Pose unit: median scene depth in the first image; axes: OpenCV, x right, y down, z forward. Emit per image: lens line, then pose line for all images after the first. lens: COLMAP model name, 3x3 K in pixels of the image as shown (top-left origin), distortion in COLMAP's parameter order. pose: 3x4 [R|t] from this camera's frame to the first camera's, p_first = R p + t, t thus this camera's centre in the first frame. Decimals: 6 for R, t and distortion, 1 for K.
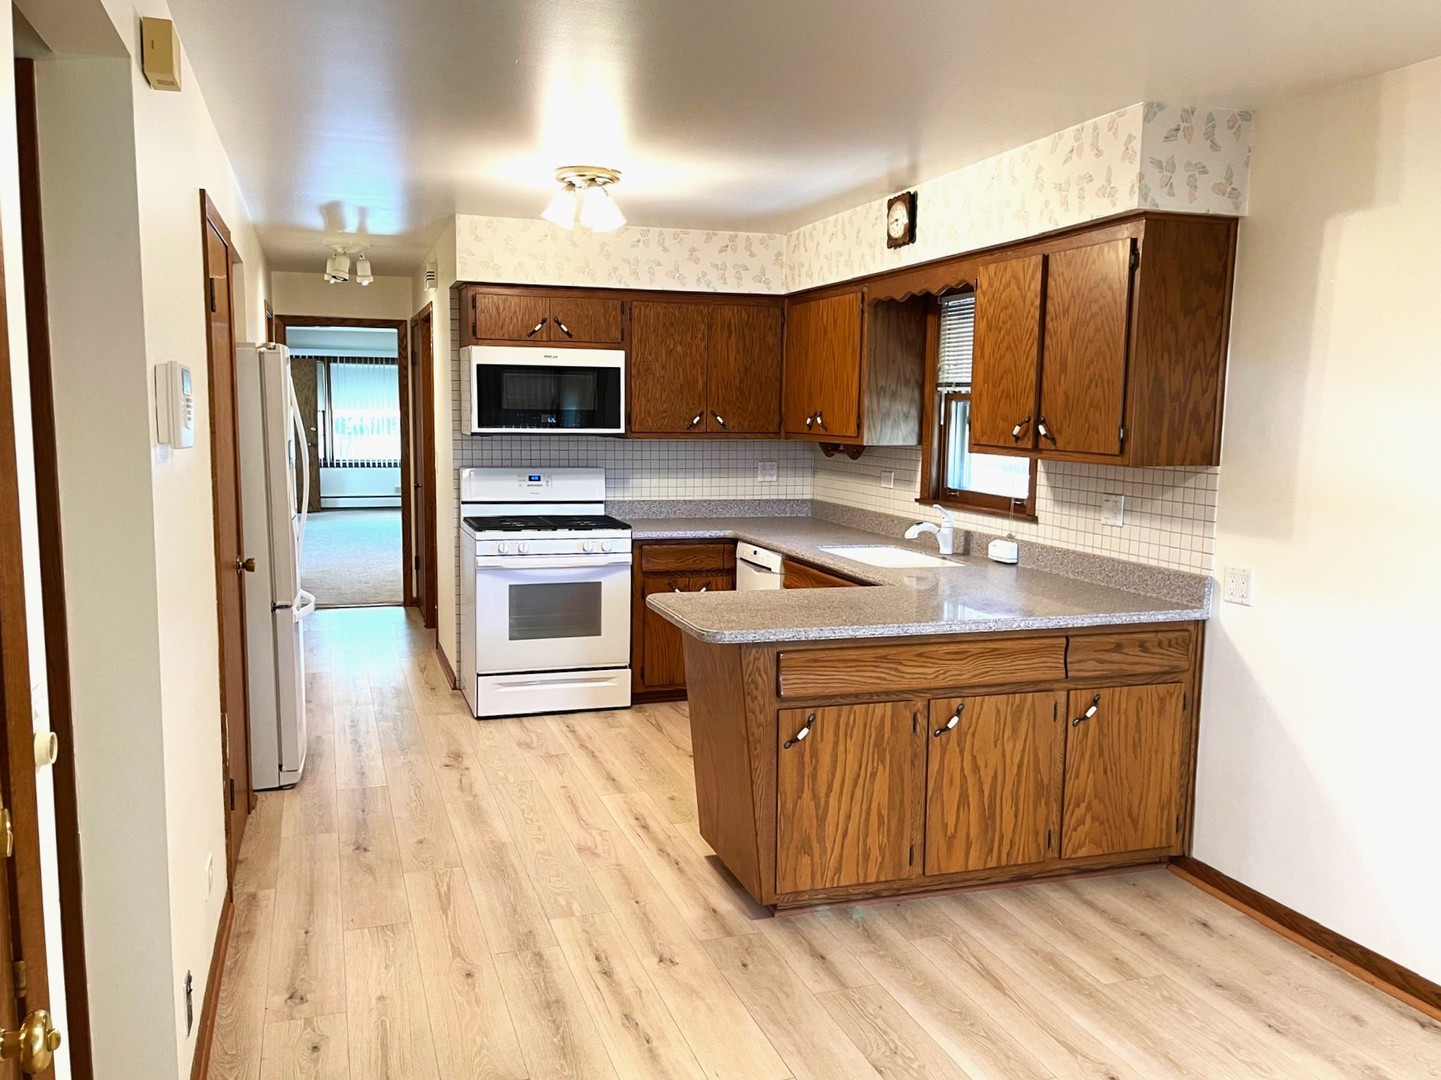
lens RADIAL K [[1113.4, 0, 716.5], [0, 1113.4, 538.9], [0, 0, 1]] dist [0.048648, -0.067245]
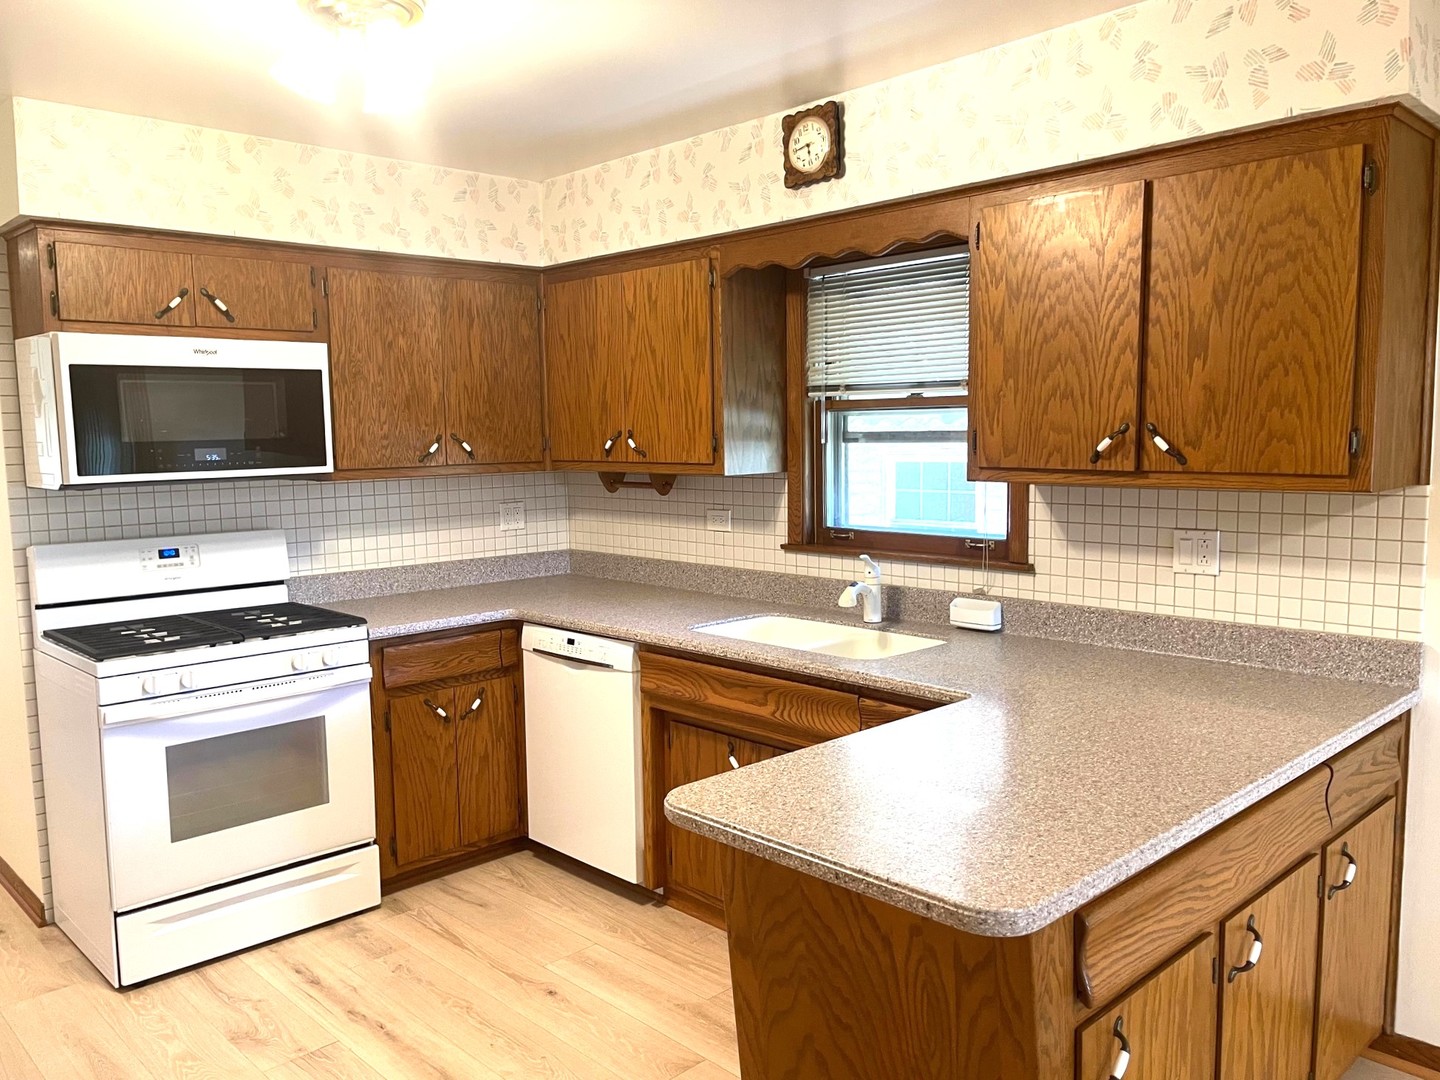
lens RADIAL K [[1112.6, 0, 734.6], [0, 1112.6, 538.8], [0, 0, 1]] dist [0.048648, -0.067245]
pose [[0.904838, -0.070756, 0.419835, -0.157830], [0.078637, 0.996902, -0.001469, -0.041882], [-0.418431, 0.034344, 0.907599, 0.354462]]
